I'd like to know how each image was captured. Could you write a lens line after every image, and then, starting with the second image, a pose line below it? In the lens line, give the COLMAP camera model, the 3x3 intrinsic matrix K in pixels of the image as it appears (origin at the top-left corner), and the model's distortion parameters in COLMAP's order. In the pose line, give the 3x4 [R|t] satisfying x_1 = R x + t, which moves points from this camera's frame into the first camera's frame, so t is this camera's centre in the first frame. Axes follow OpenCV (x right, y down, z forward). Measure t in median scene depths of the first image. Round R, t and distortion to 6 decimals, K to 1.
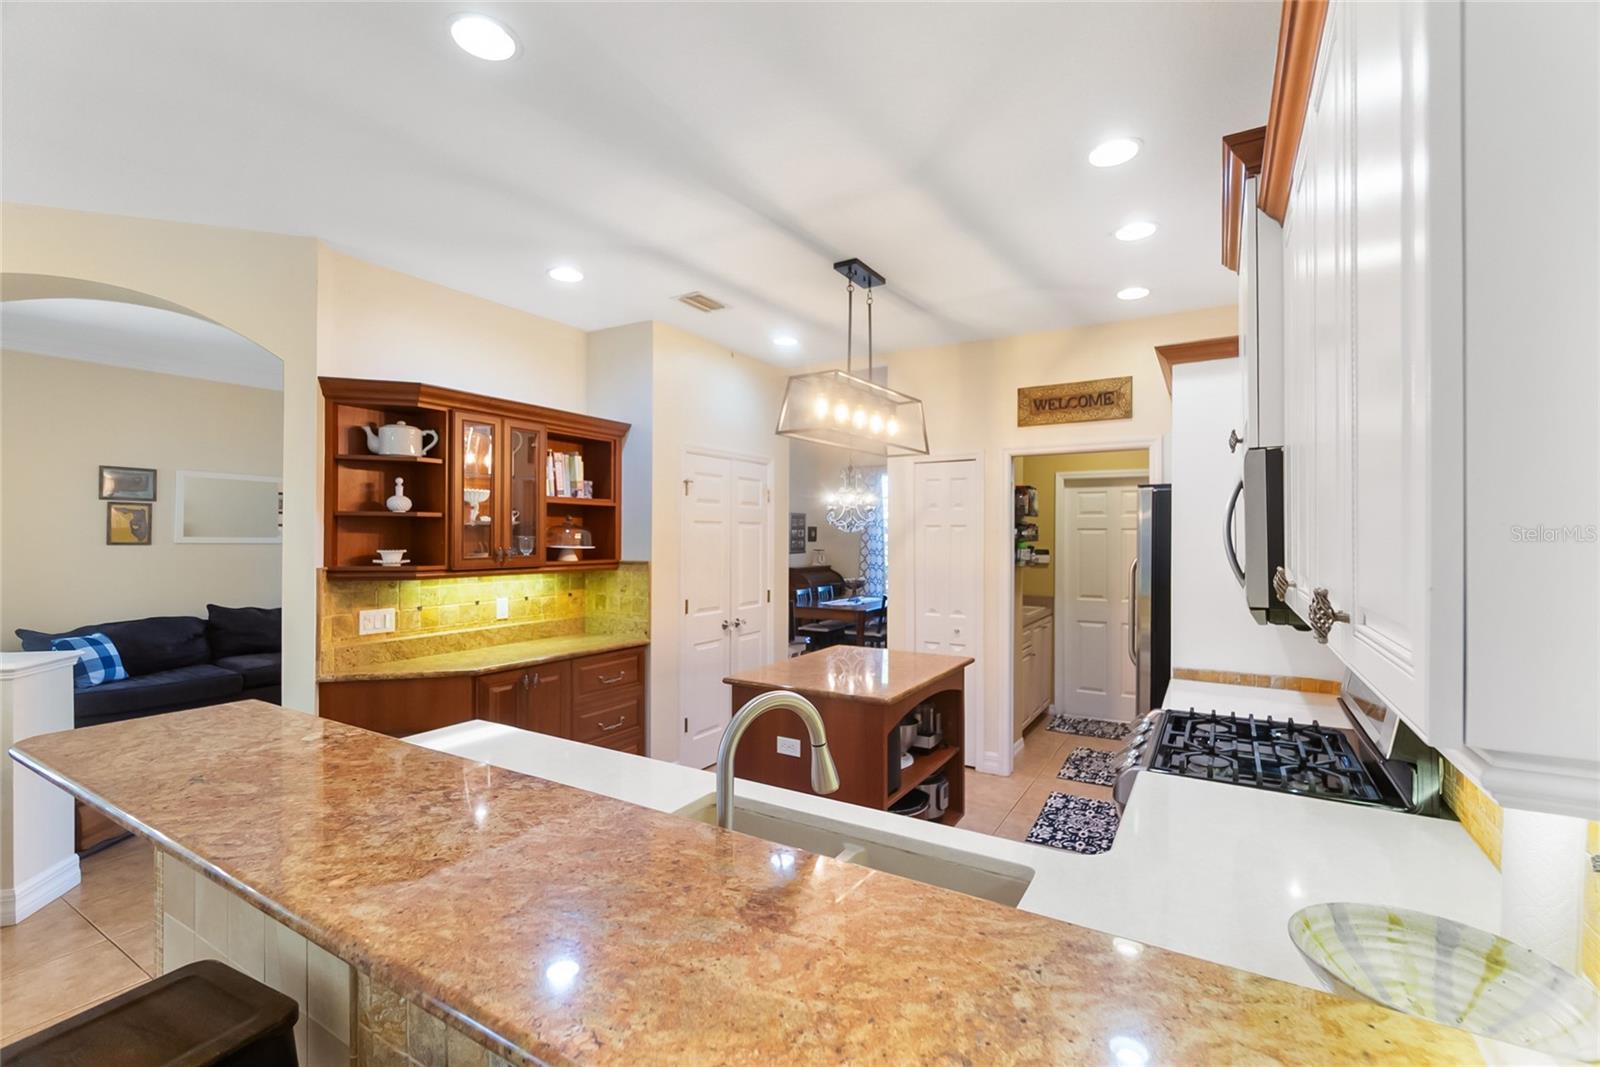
lens RADIAL K [[692.2, 0, 803.7], [0, 692.2, 536.1], [0, 0, 1]] dist [-0.006500, 0.000544]
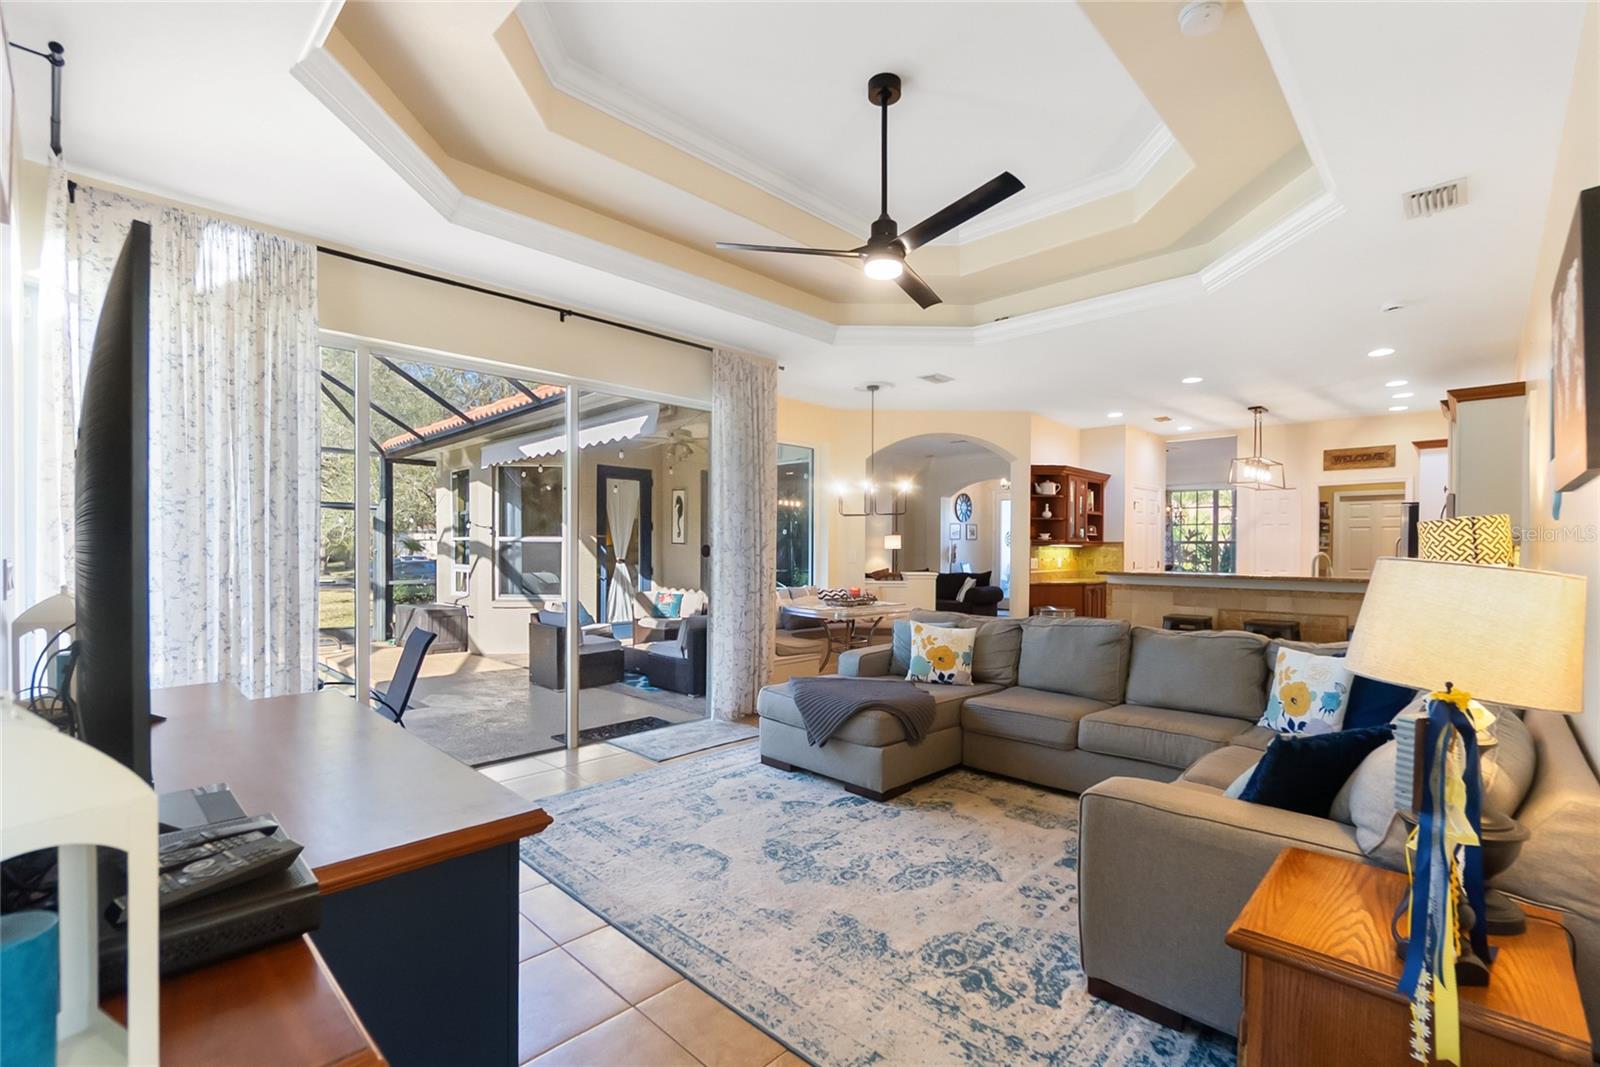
lens RADIAL K [[705.7, 0, 808.9], [0, 705.7, 555.0], [0, 0, 1]] dist [-0.000520, 0.000090]
pose [[0.973509, 0.003078, -0.228630, -0.654369], [-0.001449, 0.999972, 0.007295, 0.062544], [0.228646, -0.006771, 0.973486, -1.267787]]
